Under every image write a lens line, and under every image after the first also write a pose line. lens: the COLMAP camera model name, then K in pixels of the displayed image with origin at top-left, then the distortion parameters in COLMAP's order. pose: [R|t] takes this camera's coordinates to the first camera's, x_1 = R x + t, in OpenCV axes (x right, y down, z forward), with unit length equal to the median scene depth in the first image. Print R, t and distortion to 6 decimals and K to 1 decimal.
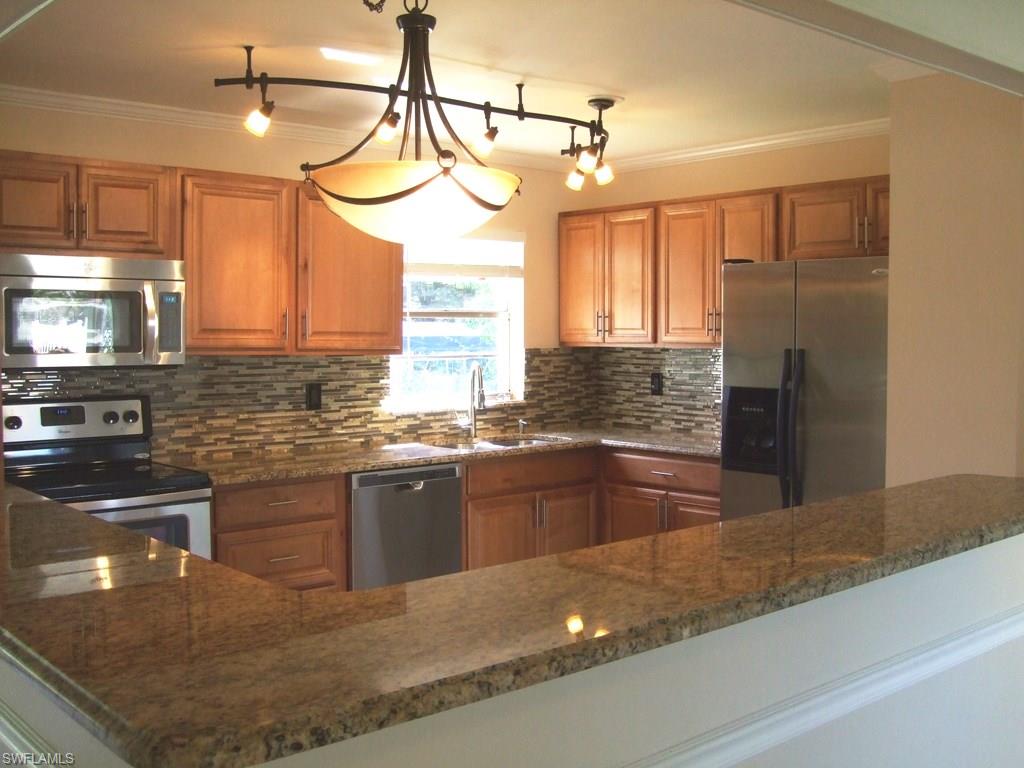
lens RADIAL K [[1064.0, 0, 512.5], [0, 1064.0, 383.5], [0, 0, 1]] dist [-0.065933, 0.000000]
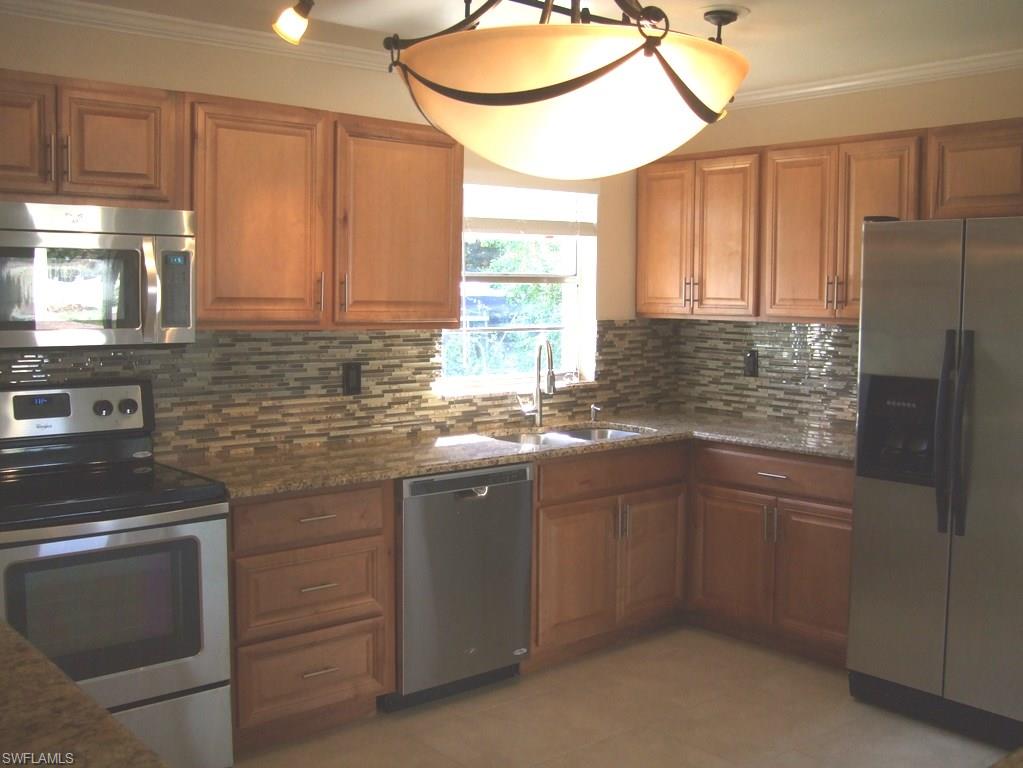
lens RADIAL K [[1063.0, 0, 511.8], [0, 1063.0, 381.2], [0, 0, 1]] dist [-0.065933, 0.000000]
pose [[0.999854, 0.010351, -0.013608, -0.054546], [-0.009841, 0.999265, 0.037056, -0.018466], [0.013981, -0.036917, 0.999221, 0.187316]]
